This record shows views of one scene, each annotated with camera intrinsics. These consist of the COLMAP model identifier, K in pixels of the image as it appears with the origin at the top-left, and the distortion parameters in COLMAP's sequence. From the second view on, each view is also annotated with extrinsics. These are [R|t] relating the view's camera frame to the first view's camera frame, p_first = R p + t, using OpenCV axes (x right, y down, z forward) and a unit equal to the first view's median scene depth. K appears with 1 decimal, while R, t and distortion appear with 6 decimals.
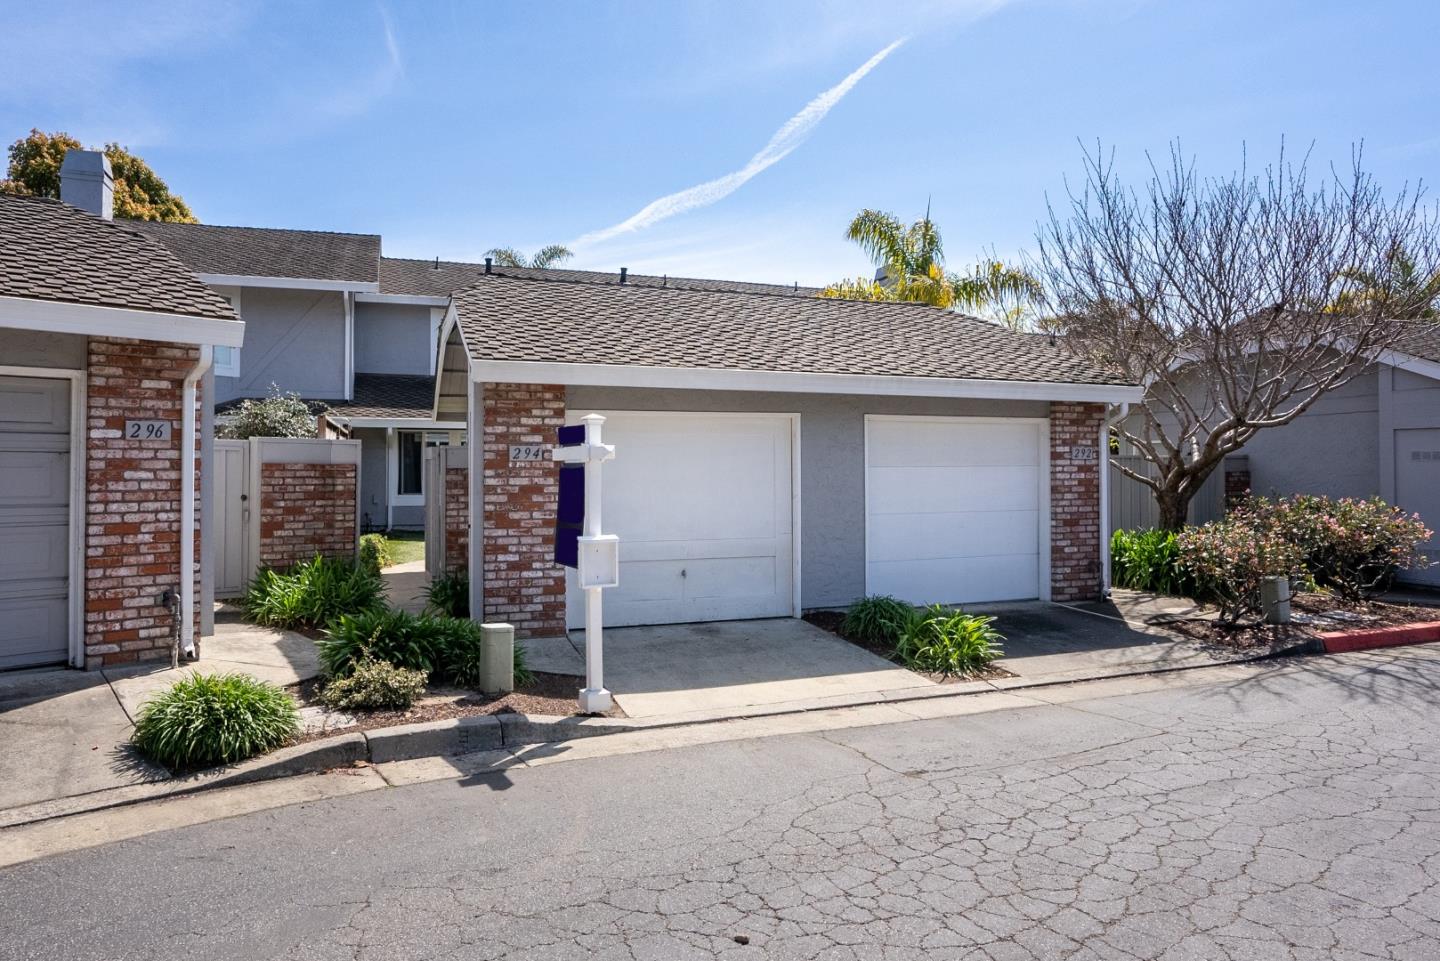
lens RADIAL K [[883.0, 0, 715.4], [0, 883.0, 446.9], [0, 0, 1]] dist [-0.070310, 0.002472]
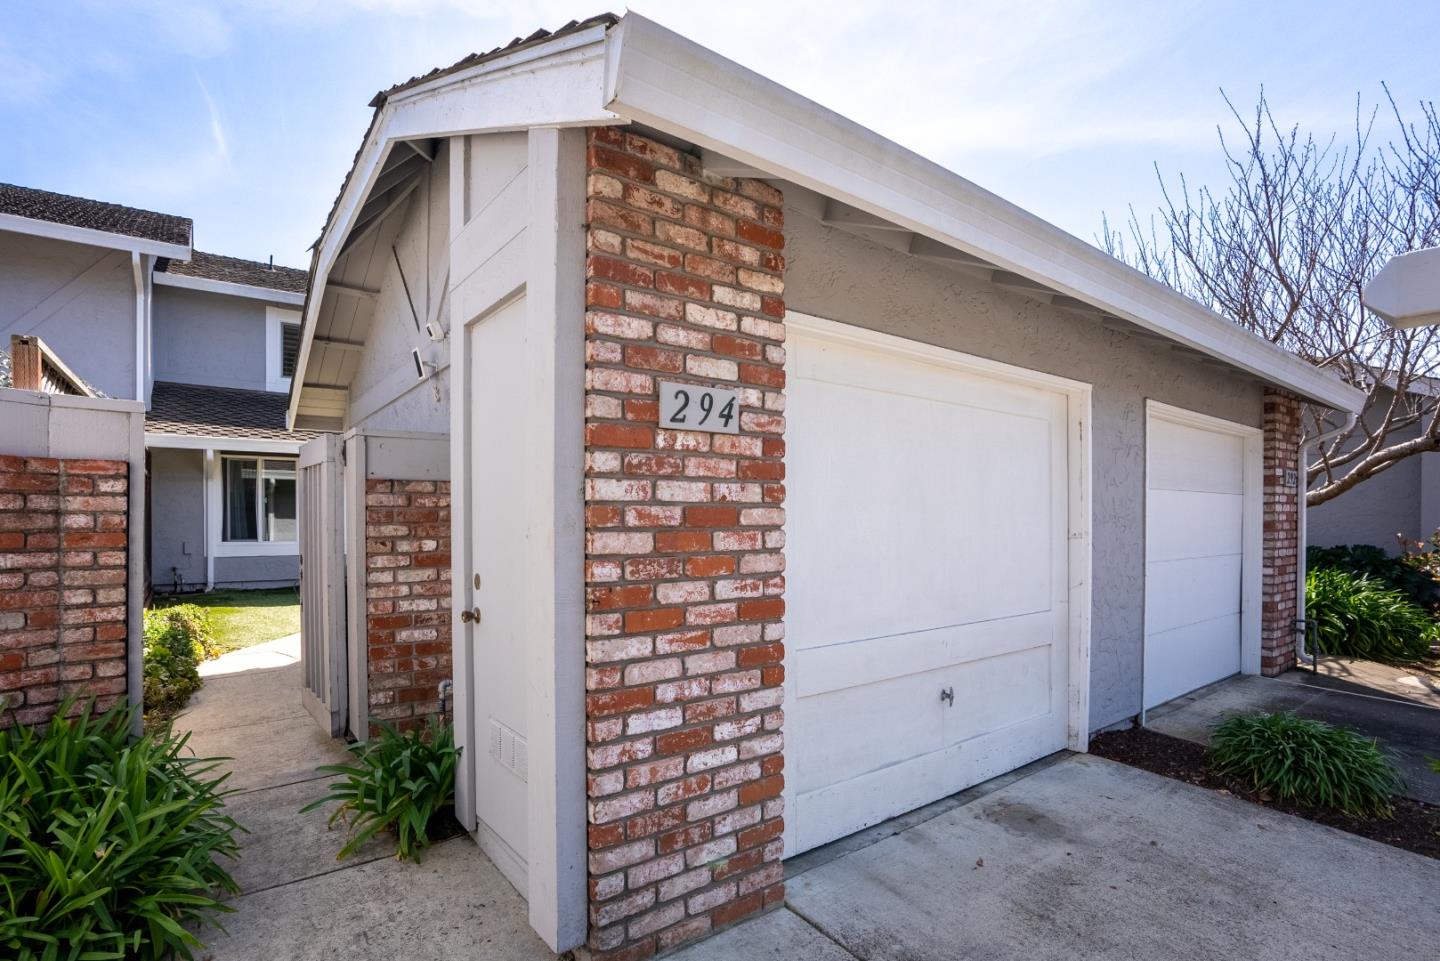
lens RADIAL K [[699.1, 0, 719.3], [0, 699.1, 525.6], [0, 0, 1]] dist [-0.072570, 0.028038]
pose [[0.956625, -0.000885, 0.291321, -0.285994], [-0.008572, 0.999477, 0.031186, 0.043575], [-0.291196, -0.032331, 0.956117, 0.737252]]
